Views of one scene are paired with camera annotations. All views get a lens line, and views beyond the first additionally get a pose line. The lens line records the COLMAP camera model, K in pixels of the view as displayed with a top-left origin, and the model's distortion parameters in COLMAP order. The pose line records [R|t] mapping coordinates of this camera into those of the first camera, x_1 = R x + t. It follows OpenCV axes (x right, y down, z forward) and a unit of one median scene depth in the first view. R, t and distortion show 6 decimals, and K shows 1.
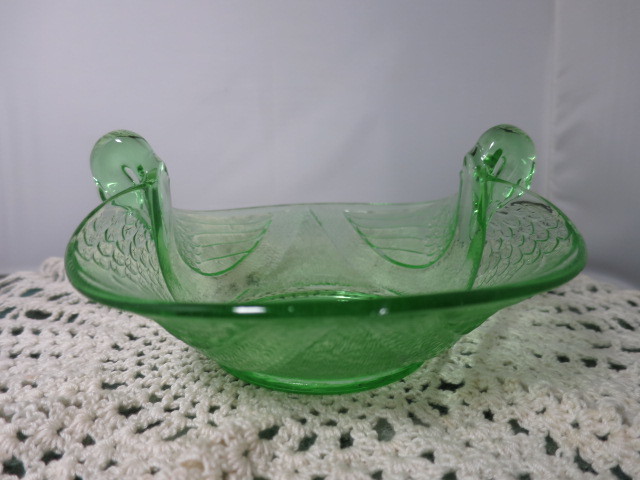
lens RADIAL K [[449.5, 0, 320.4], [0, 449.5, 239.7], [0, 0, 1]] dist [-0.047149, 0.009003]
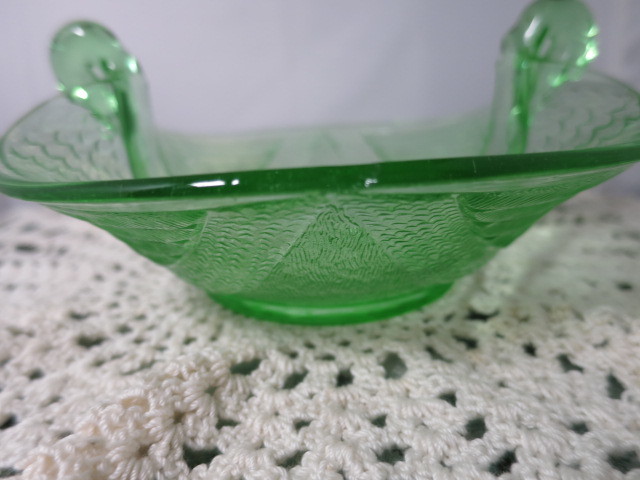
lens RADIAL K [[449.5, 0, 317.0], [0, 449.5, 236.8], [0, 0, 1]] dist [-0.047149, 0.009003]
pose [[0.996068, -0.015519, -0.087225, 0.080291], [0.023690, 0.995343, 0.093444, 0.121603], [0.085369, -0.095143, 0.991796, 0.222154]]
